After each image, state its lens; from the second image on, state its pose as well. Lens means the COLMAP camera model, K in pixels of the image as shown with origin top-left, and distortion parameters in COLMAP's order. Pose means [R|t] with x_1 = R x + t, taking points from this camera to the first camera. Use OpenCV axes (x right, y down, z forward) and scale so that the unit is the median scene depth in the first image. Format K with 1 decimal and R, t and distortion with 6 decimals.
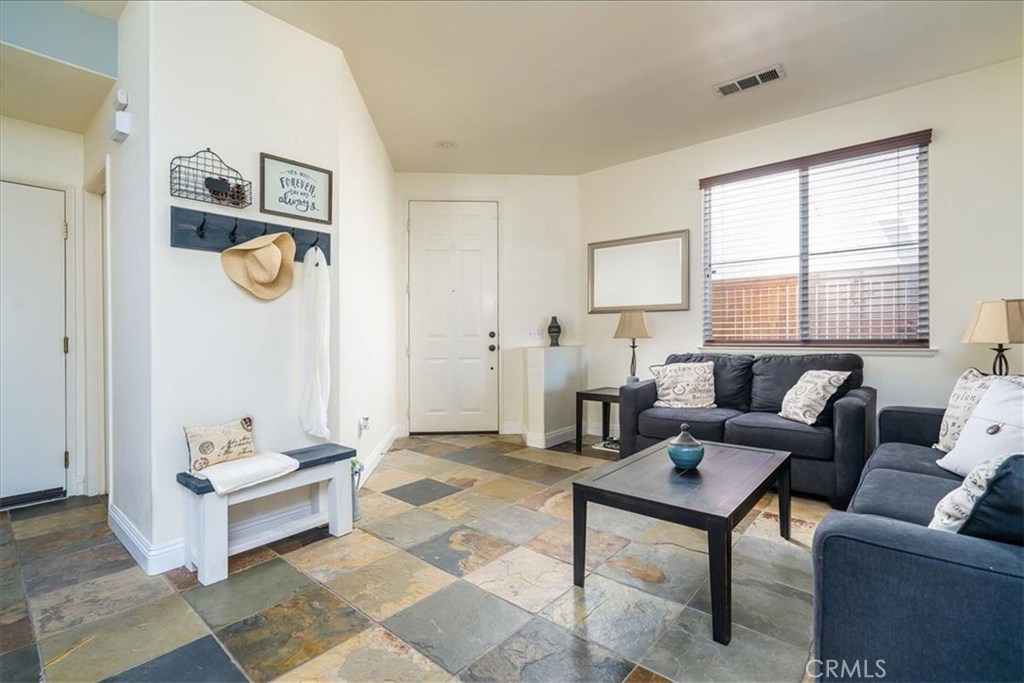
lens RADIAL K [[471.4, 0, 511.5], [0, 471.4, 334.9], [0, 0, 1]] dist [0.001487, -0.000205]
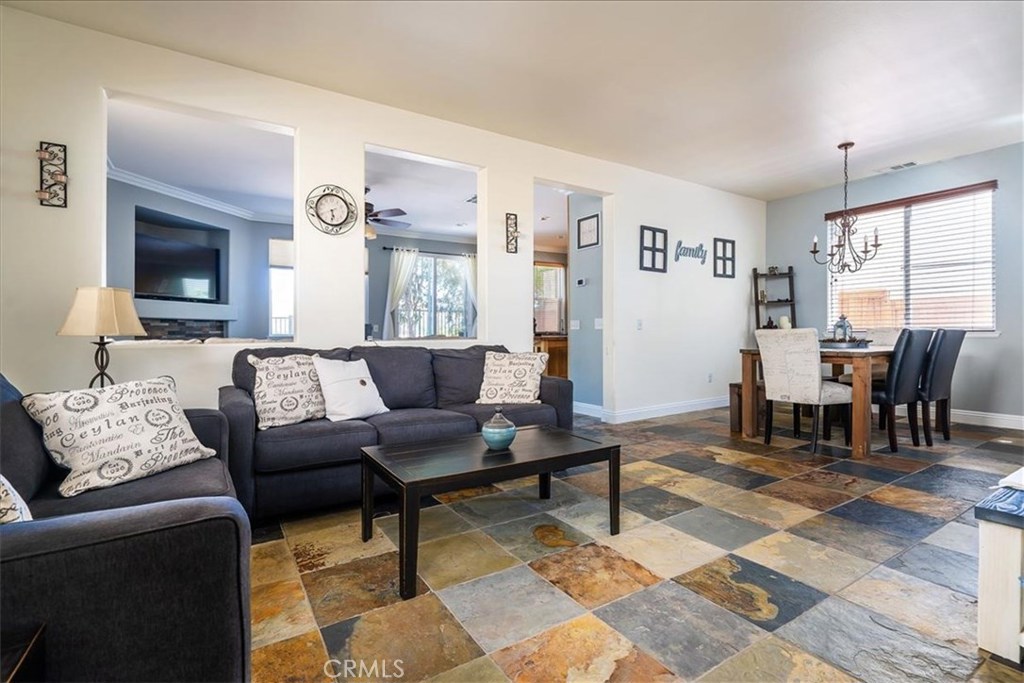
lens RADIAL K [[471.4, 0, 510.6], [0, 471.4, 335.9], [0, 0, 1]] dist [0.001487, -0.000205]
pose [[-0.954777, 0.013068, 0.297036, 0.035139], [0.017485, 0.999772, 0.012218, 0.025955], [-0.296809, 0.016859, -0.954788, 2.080018]]
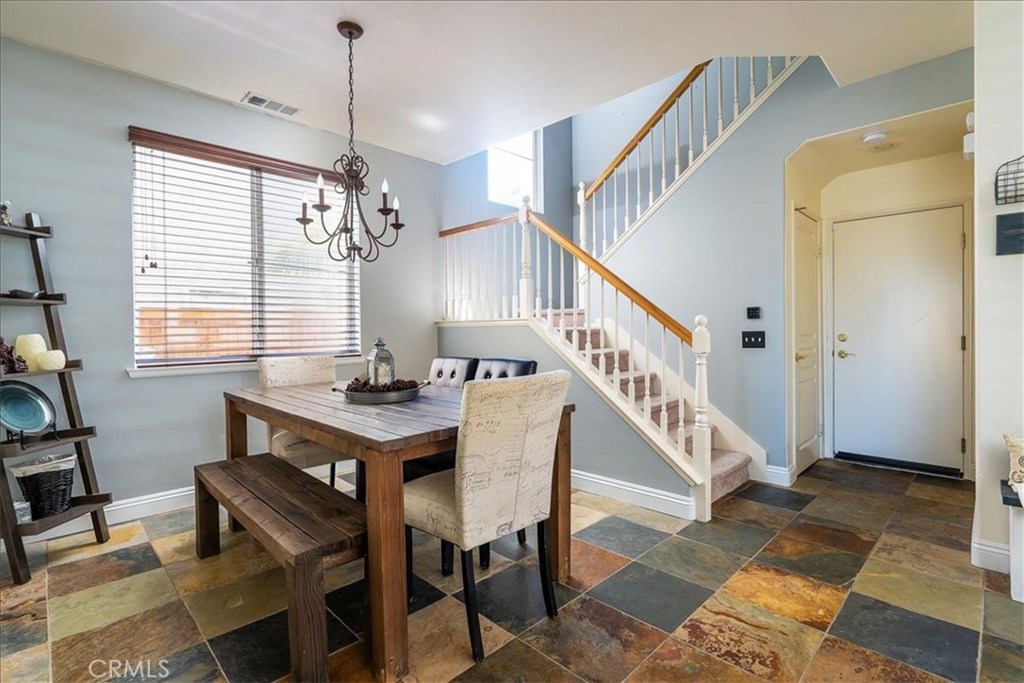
lens RADIAL K [[471.4, 0, 512.0], [0, 471.4, 342.2], [0, 0, 1]] dist [0.001487, -0.000205]
pose [[-0.076378, 0.036937, -0.996395, 0.371799], [0.008978, 0.999299, 0.036357, -0.046236], [0.997039, -0.006169, -0.076656, 0.037289]]
